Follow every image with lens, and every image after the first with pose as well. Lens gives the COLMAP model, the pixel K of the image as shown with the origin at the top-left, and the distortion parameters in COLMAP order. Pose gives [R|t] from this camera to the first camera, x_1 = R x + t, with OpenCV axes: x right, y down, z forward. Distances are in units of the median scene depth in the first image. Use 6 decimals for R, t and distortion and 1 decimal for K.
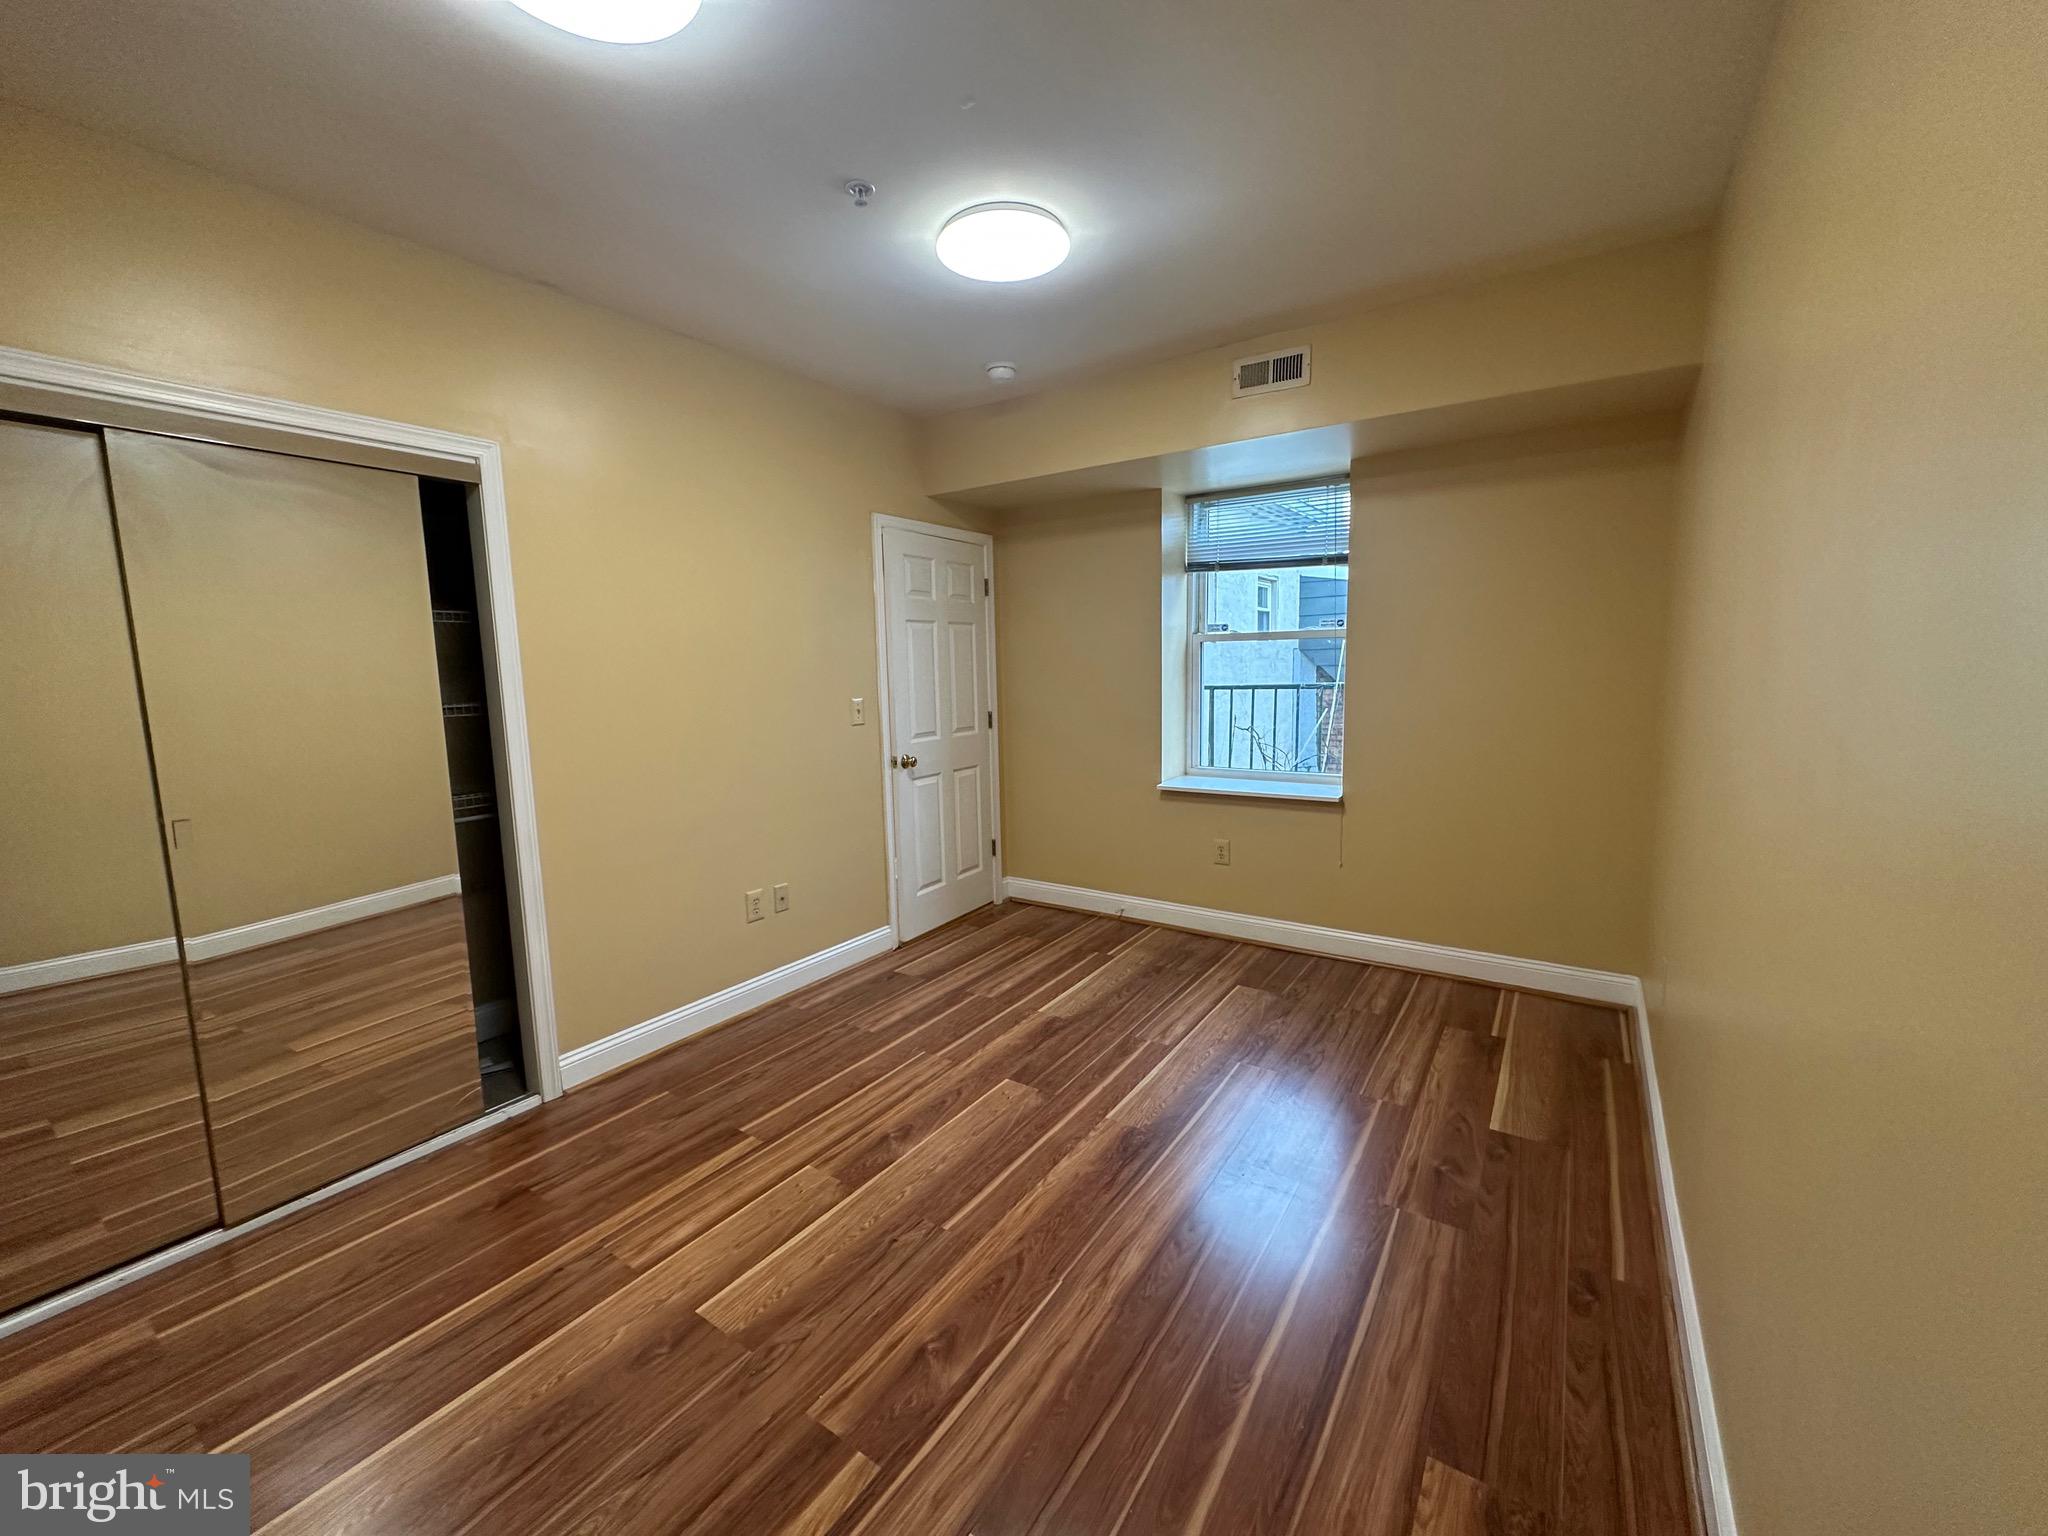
lens RADIAL K [[816.5, 0, 1025.7], [0, 816.5, 765.3], [0, 0, 1]] dist [0.002835, -0.000176]
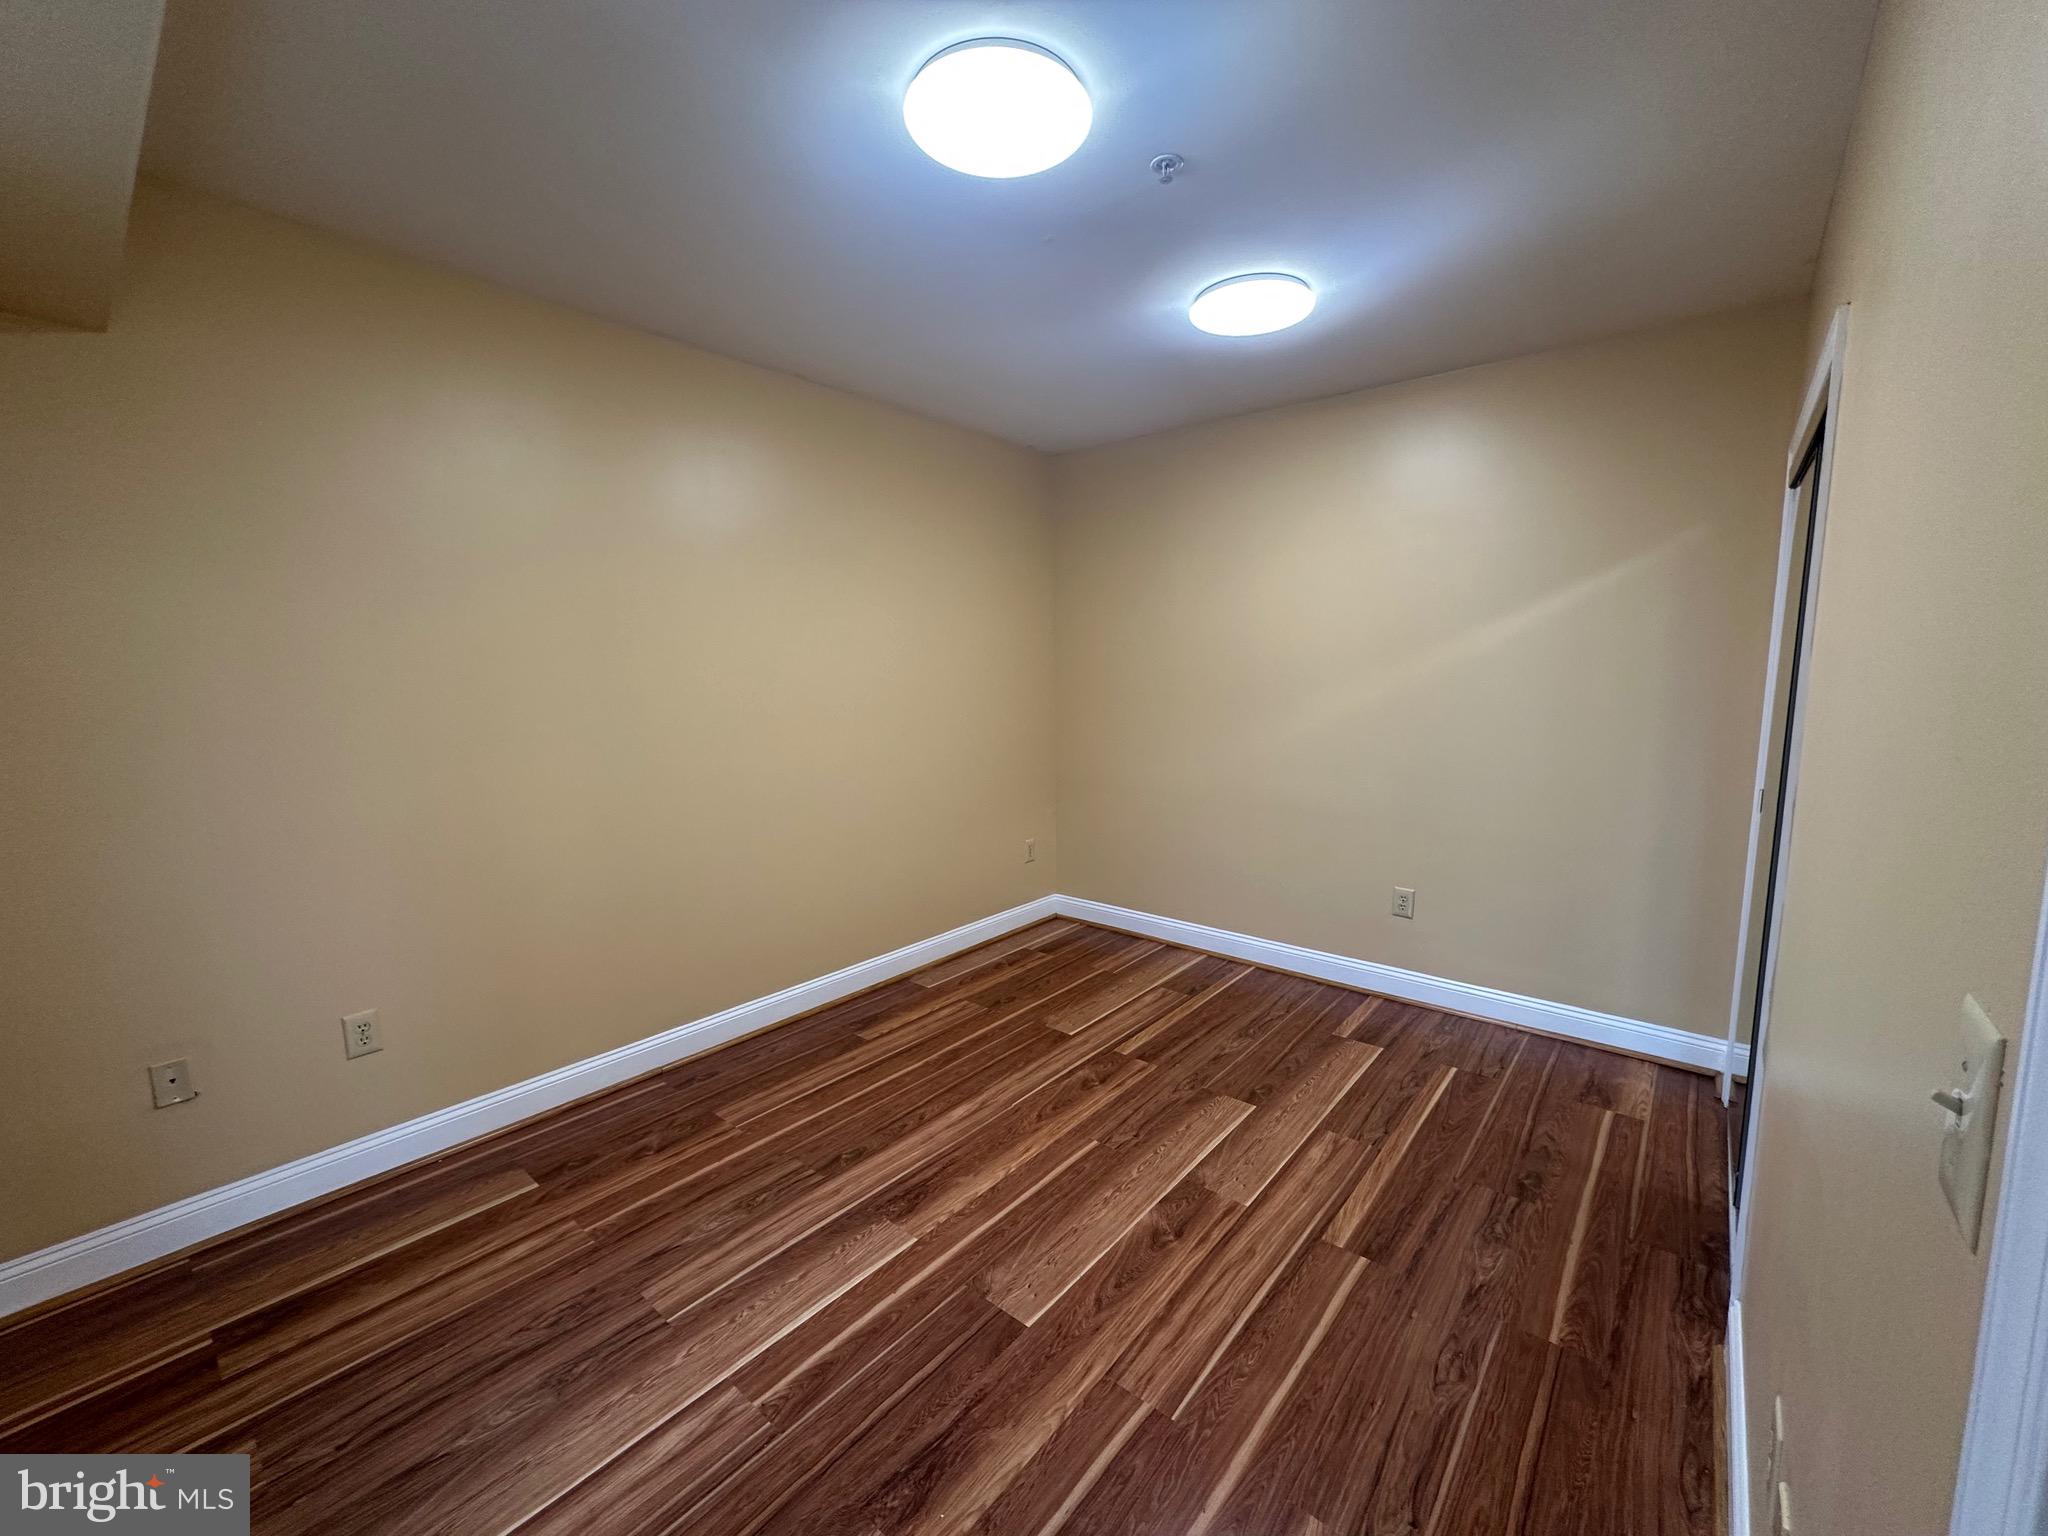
lens RADIAL K [[814.6, 0, 1023.7], [0, 814.6, 766.2], [0, 0, 1]] dist [-0.001297, 0.000840]
pose [[-0.993858, 0.015839, 0.109521, -0.117416], [0.042383, 0.968719, 0.244514, -0.253784], [-0.102222, 0.247654, -0.963441, 1.813256]]
